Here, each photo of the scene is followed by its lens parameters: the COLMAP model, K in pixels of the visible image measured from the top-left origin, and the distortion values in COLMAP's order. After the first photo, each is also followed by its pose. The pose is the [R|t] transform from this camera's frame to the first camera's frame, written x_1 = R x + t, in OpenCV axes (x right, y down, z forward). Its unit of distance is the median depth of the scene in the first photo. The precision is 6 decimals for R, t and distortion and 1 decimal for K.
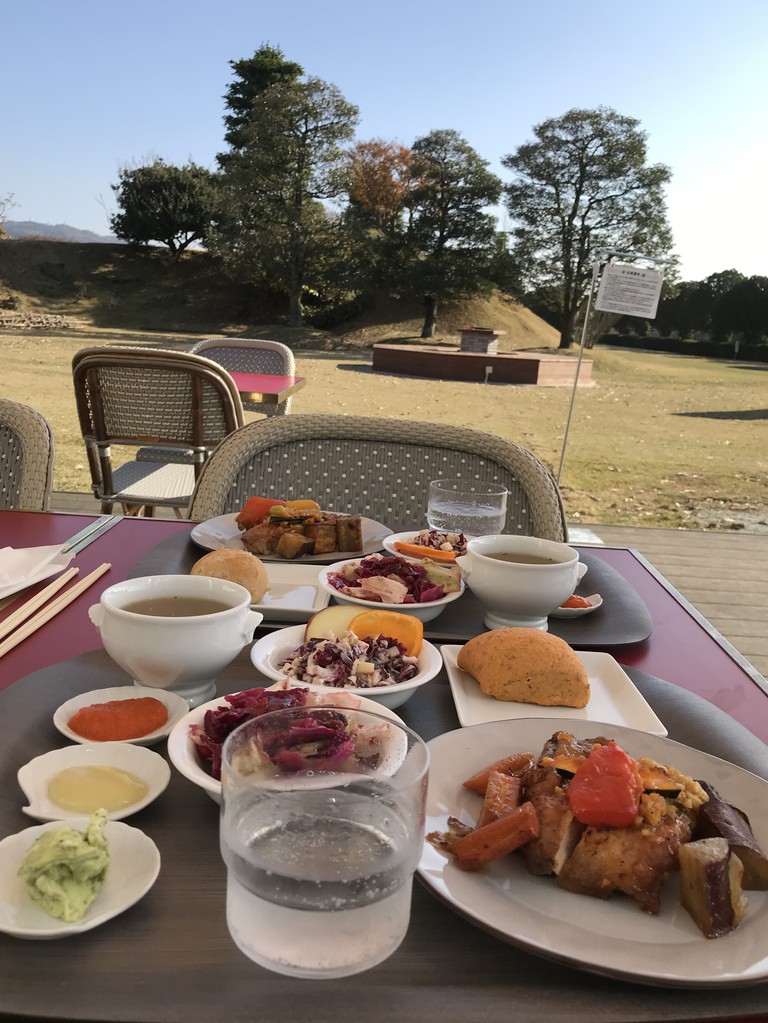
lens RADIAL K [[846.9, 0, 381.8], [0, 846.9, 512.2], [0, 0, 1]] dist [0.007830, -0.000640]
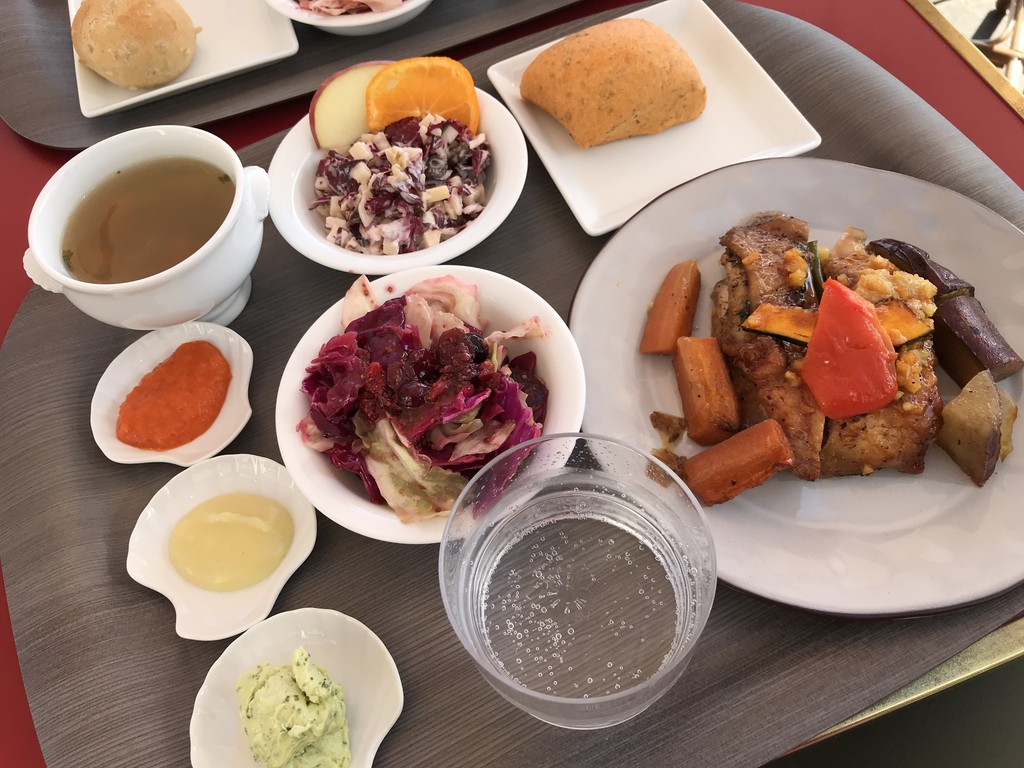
lens RADIAL K [[847.7, 0, 516.3], [0, 847.7, 381.2], [0, 0, 1]] dist [0.007830, -0.000640]
pose [[0.921918, -0.382933, 0.058571, -0.061386], [0.220564, 0.643168, 0.733271, -0.235345], [-0.318464, -0.663097, 0.677409, 0.380778]]
